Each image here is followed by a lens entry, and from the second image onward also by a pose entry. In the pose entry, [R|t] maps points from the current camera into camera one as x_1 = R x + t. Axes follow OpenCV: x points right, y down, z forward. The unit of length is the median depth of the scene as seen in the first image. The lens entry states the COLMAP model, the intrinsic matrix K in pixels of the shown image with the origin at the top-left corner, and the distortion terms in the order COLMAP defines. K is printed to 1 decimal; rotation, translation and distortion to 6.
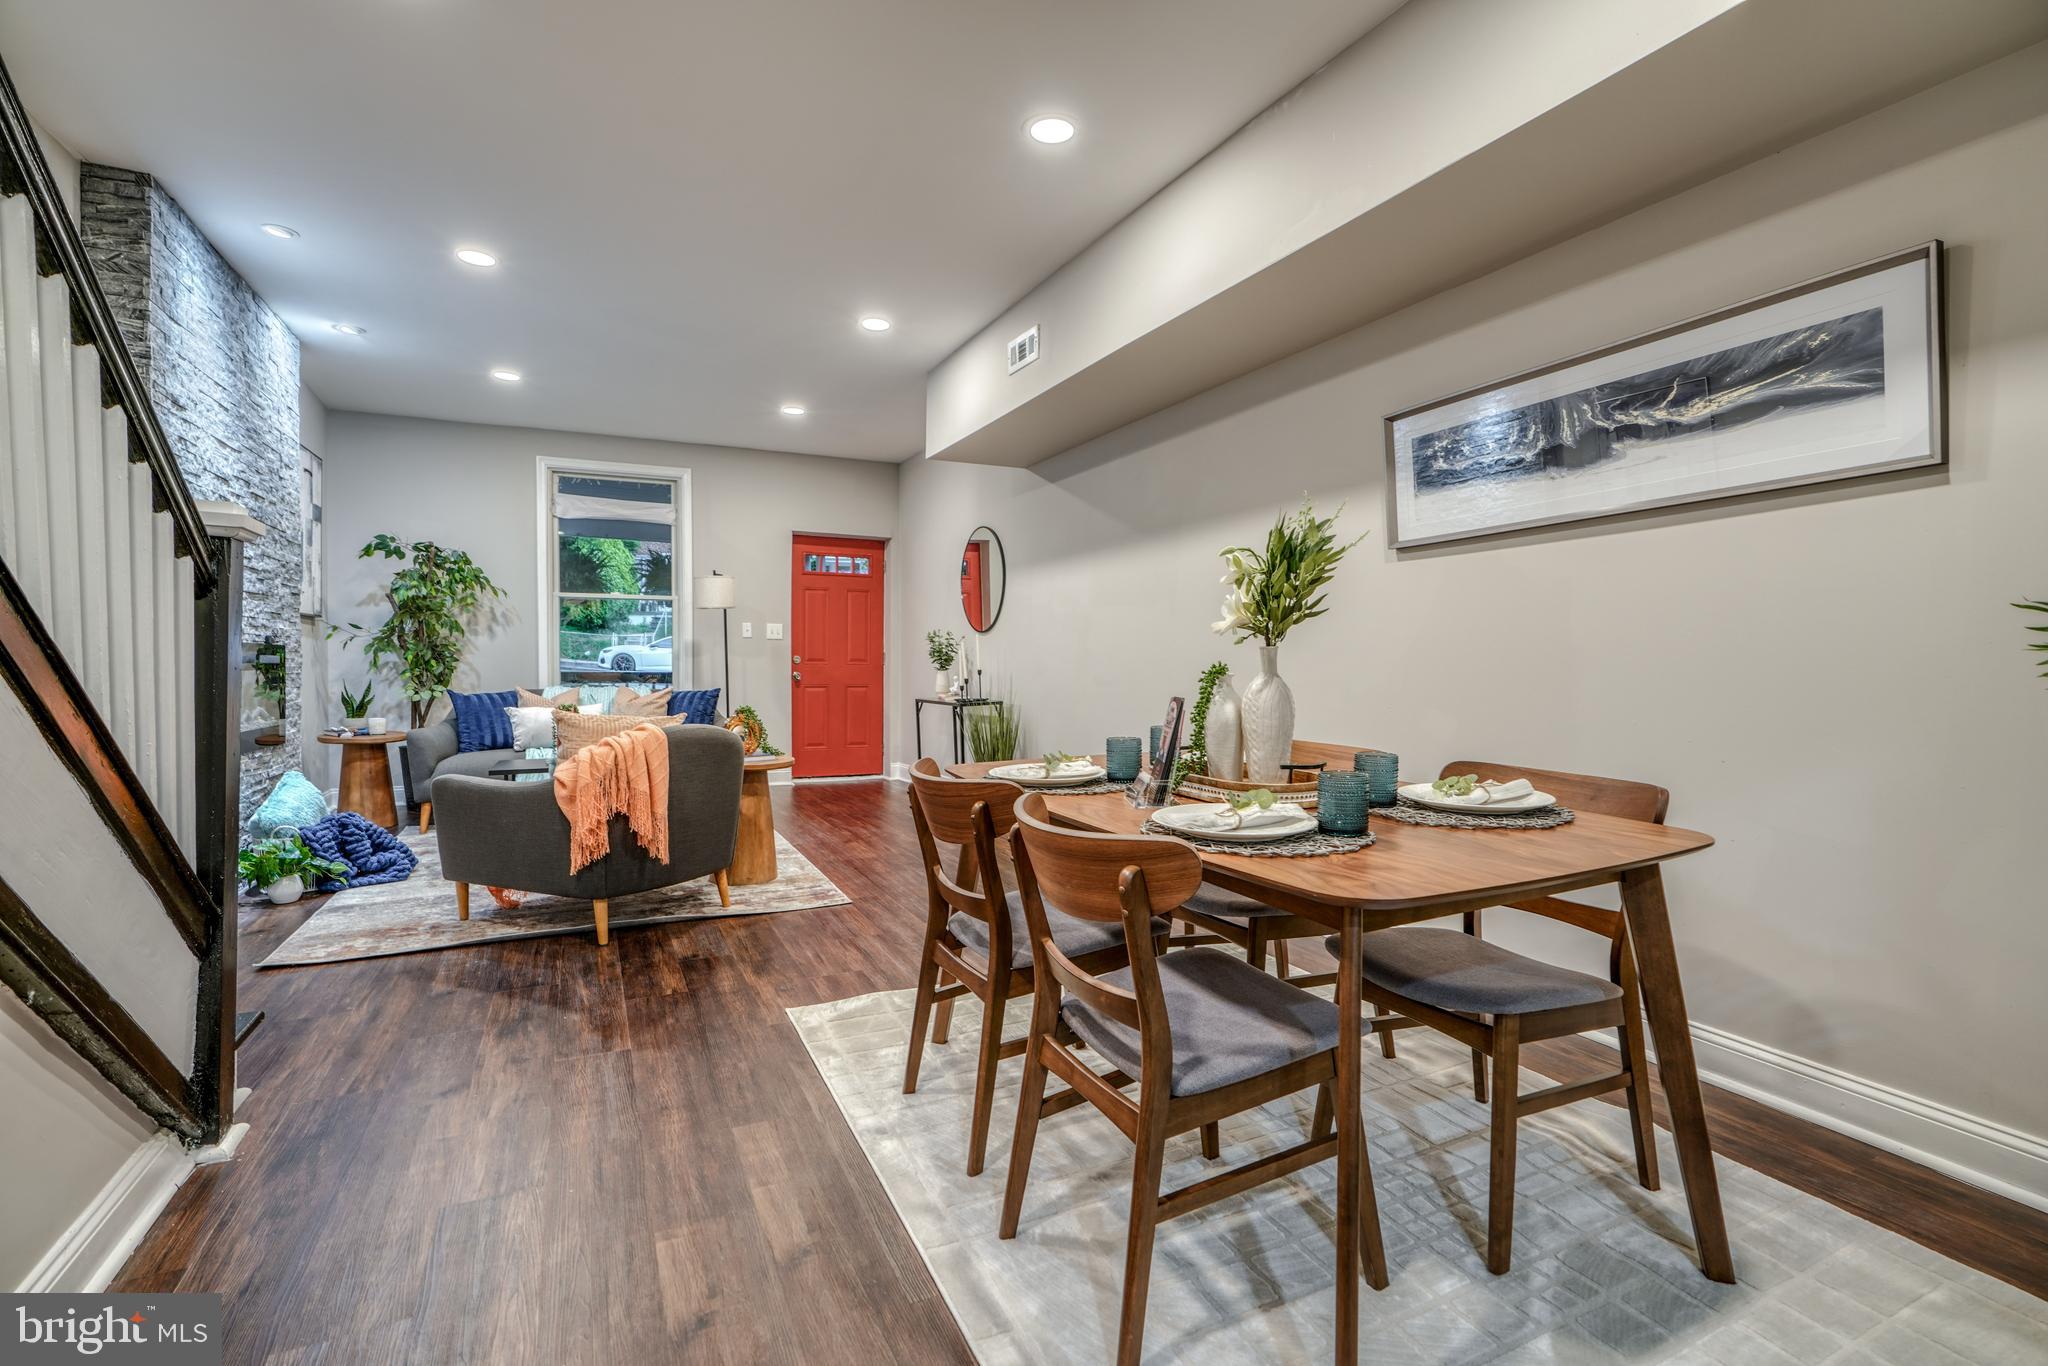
lens RADIAL K [[918.0, 0, 1019.7], [0, 918.0, 682.9], [0, 0, 1]] dist [-0.013382, 0.006533]
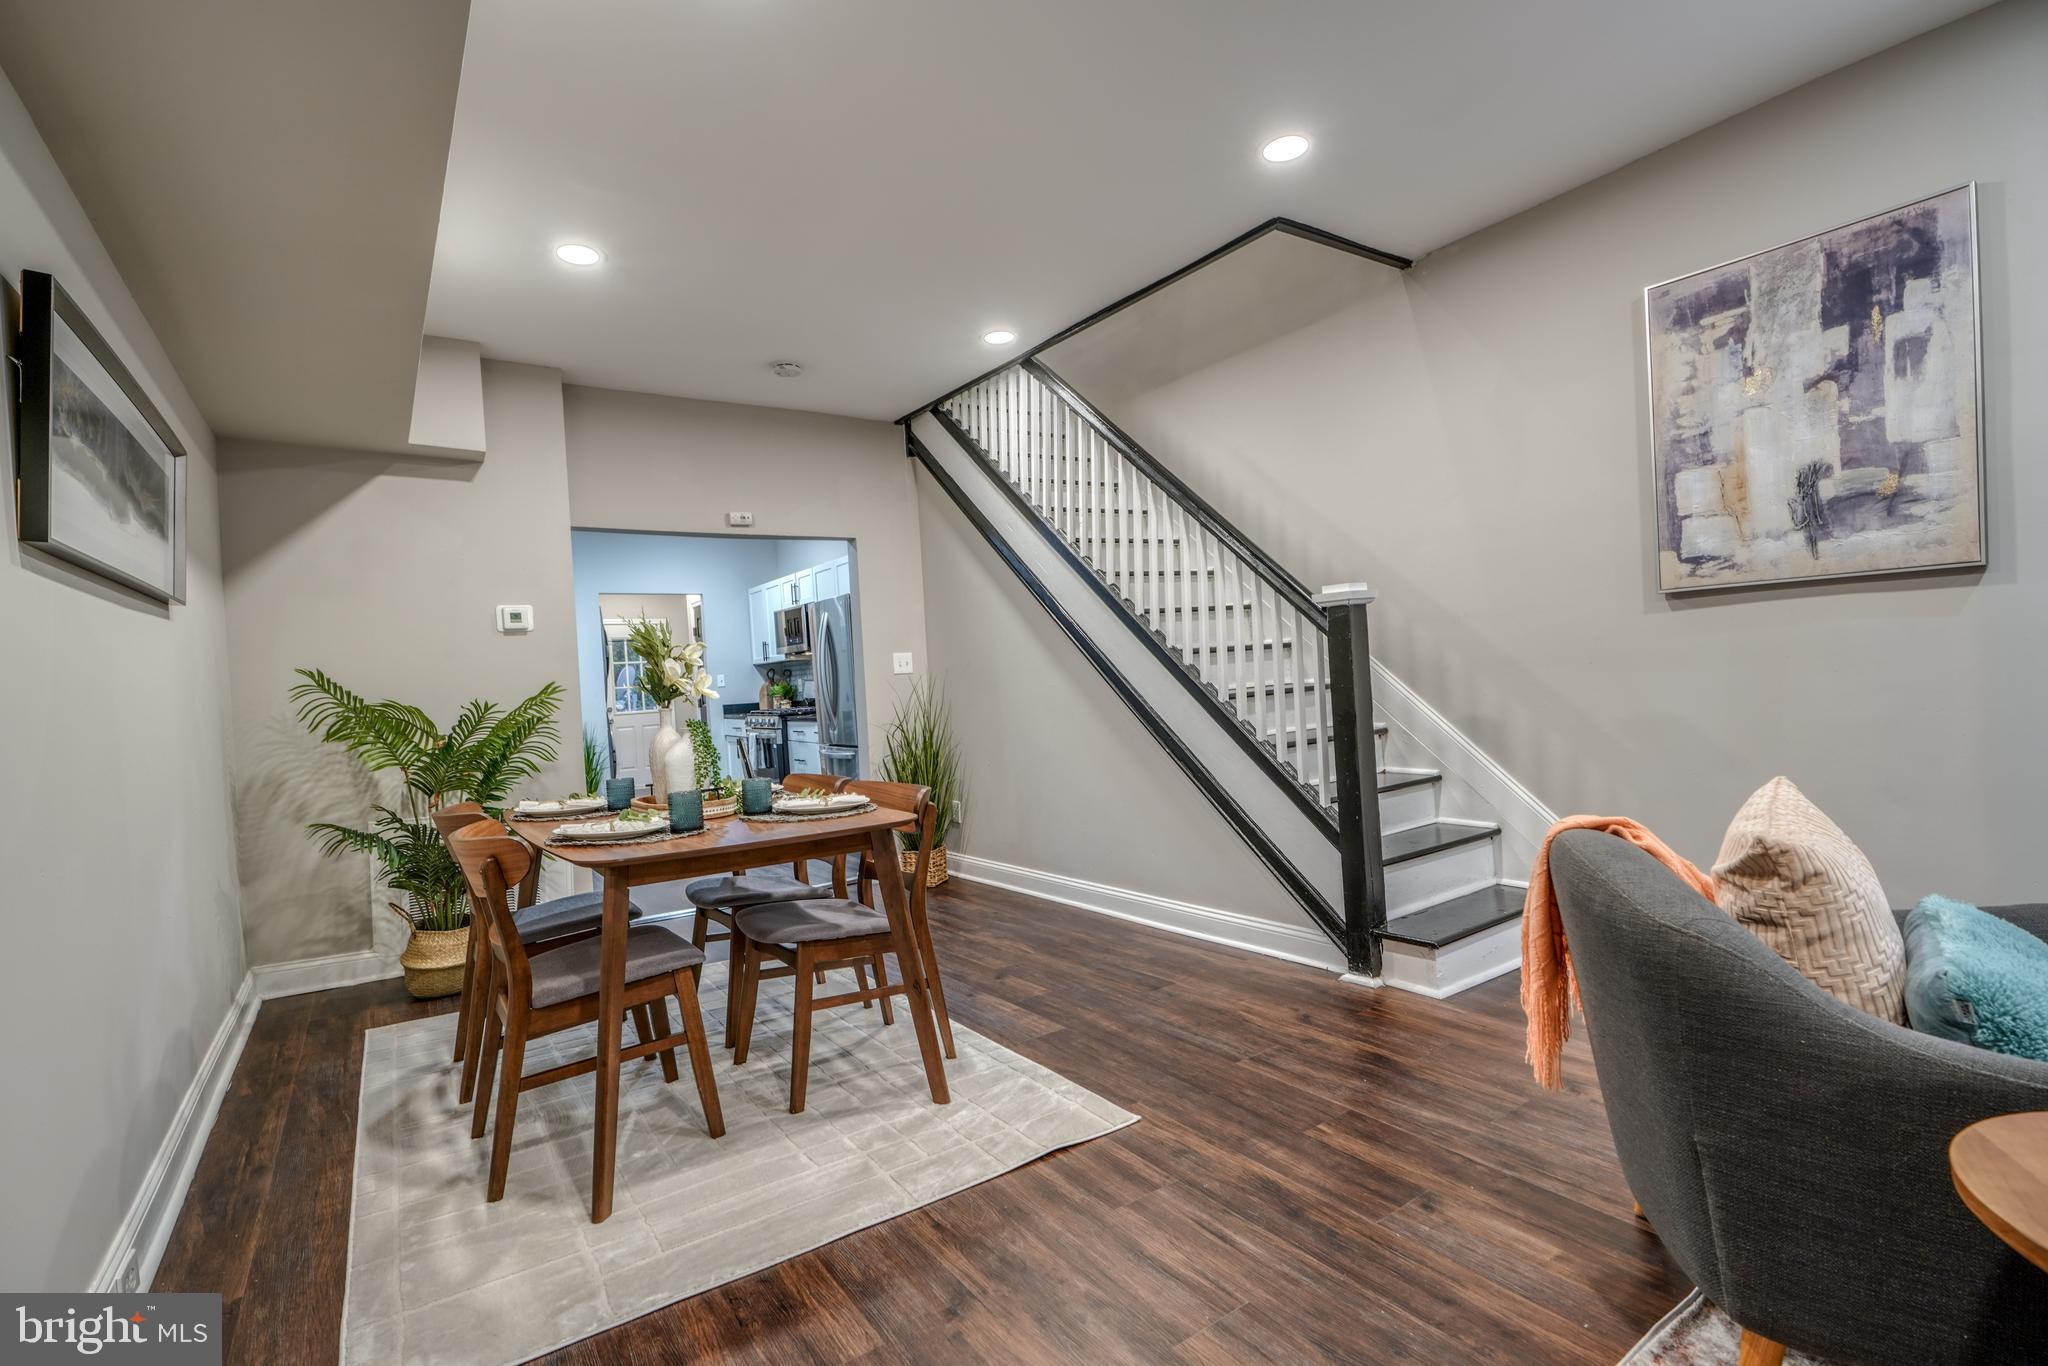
lens RADIAL K [[928.2, 0, 1016.5], [0, 928.2, 694.2], [0, 0, 1]] dist [-0.015187, 0.007194]
pose [[-0.986471, 0.053682, -0.154895, -0.015601], [0.047472, 0.997924, 0.043522, -0.033494], [0.156910, 0.035580, -0.986972, 0.843383]]
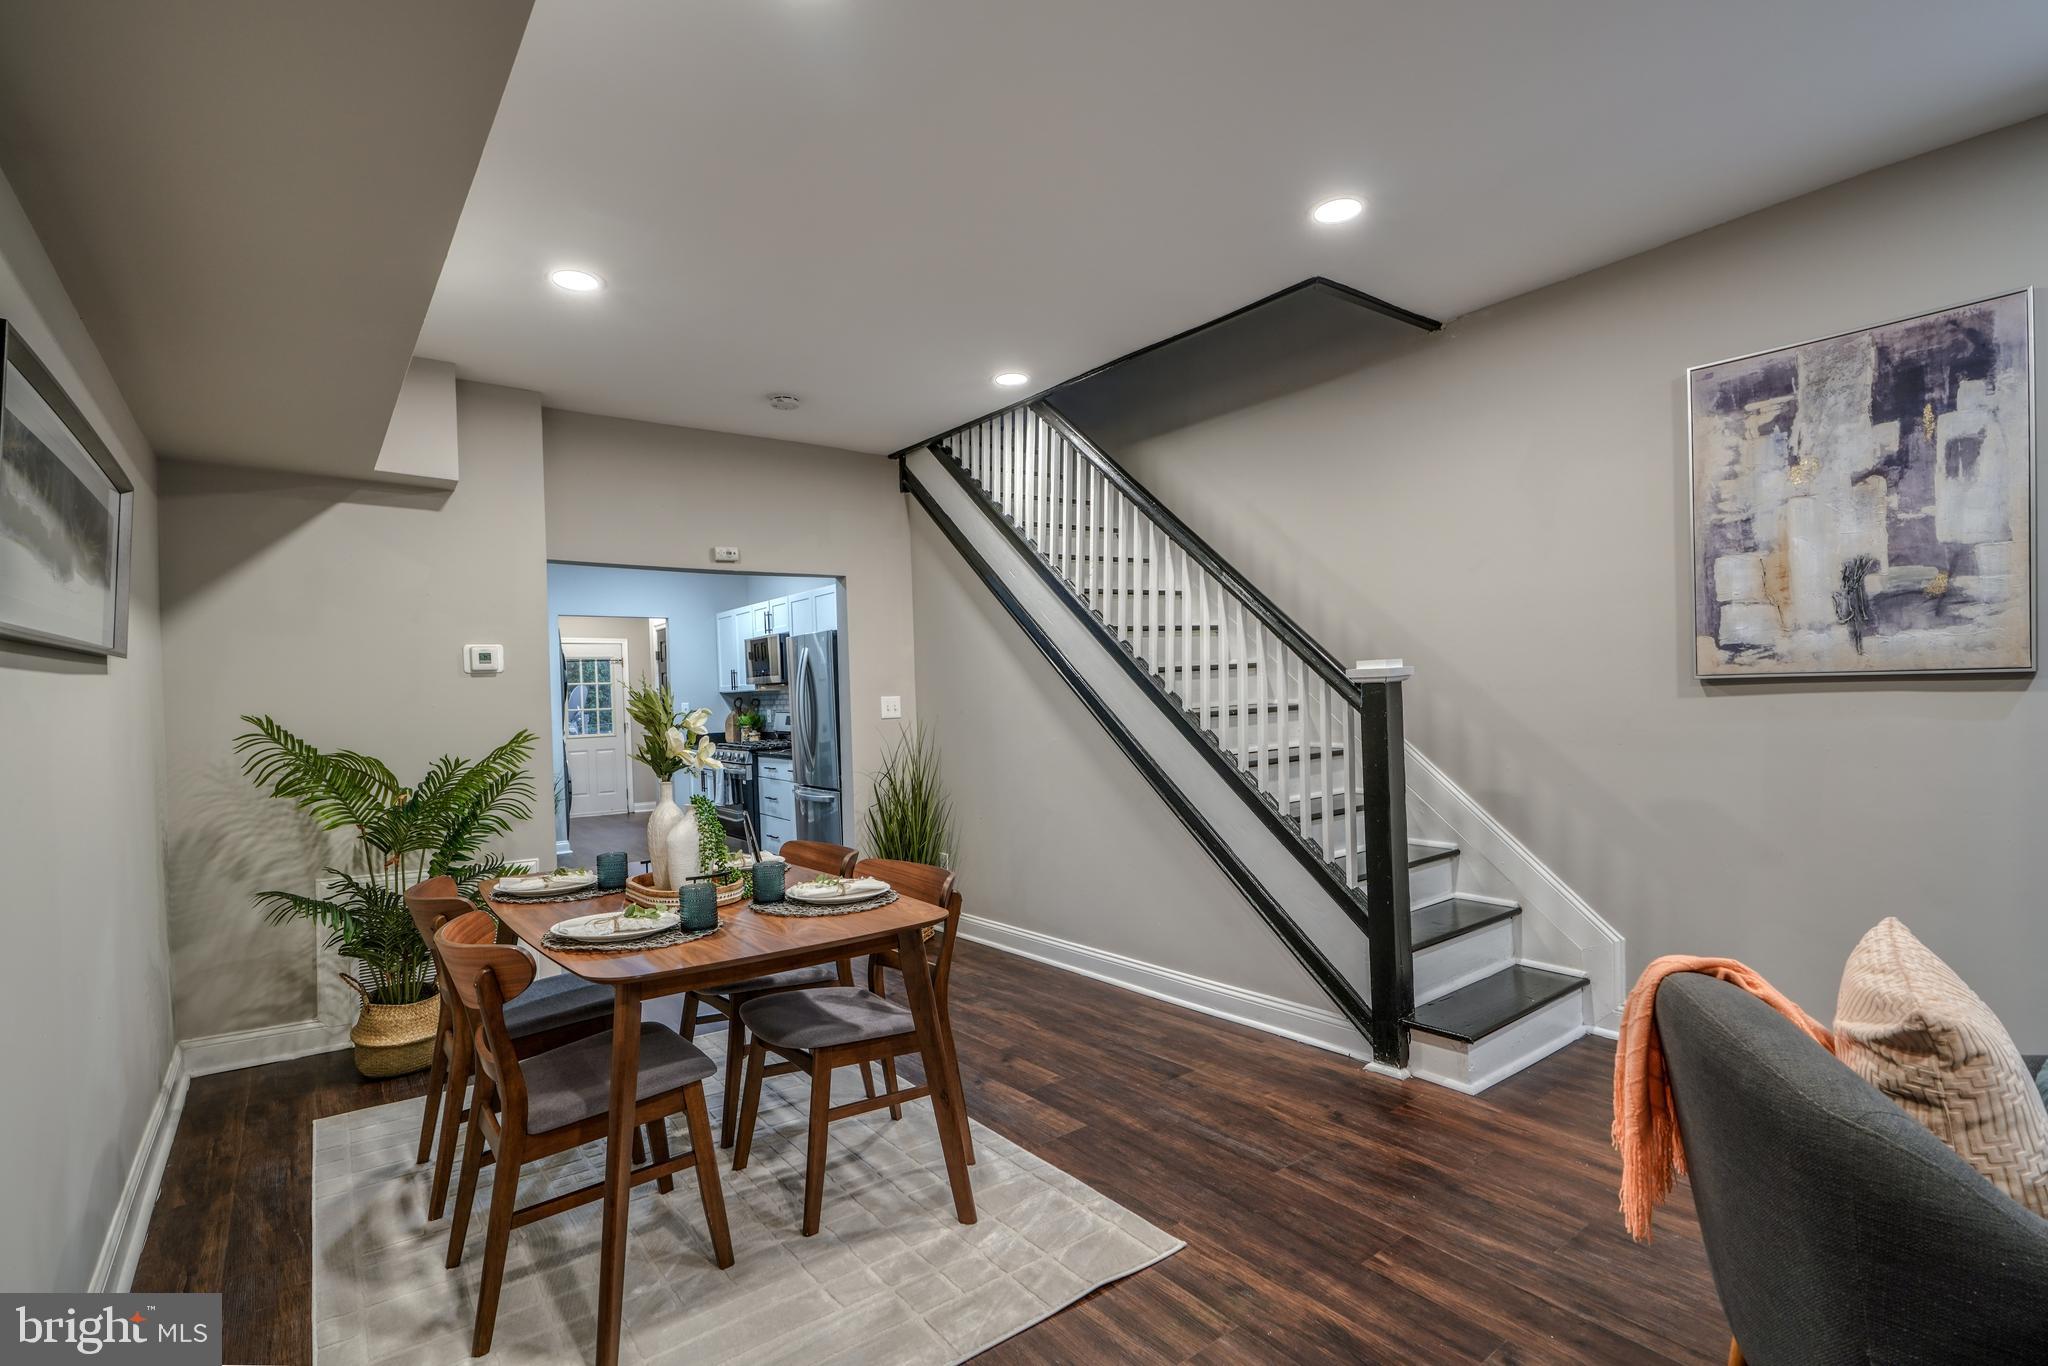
lens RADIAL K [[941.6, 0, 1021.2], [0, 941.6, 704.3], [0, 0, 1]] dist [-0.013461, 0.006065]
pose [[-0.978081, 0.028195, -0.206309, 0.016245], [0.021028, 0.999099, 0.036852, -0.063958], [0.207162, 0.031706, -0.977793, 0.814082]]
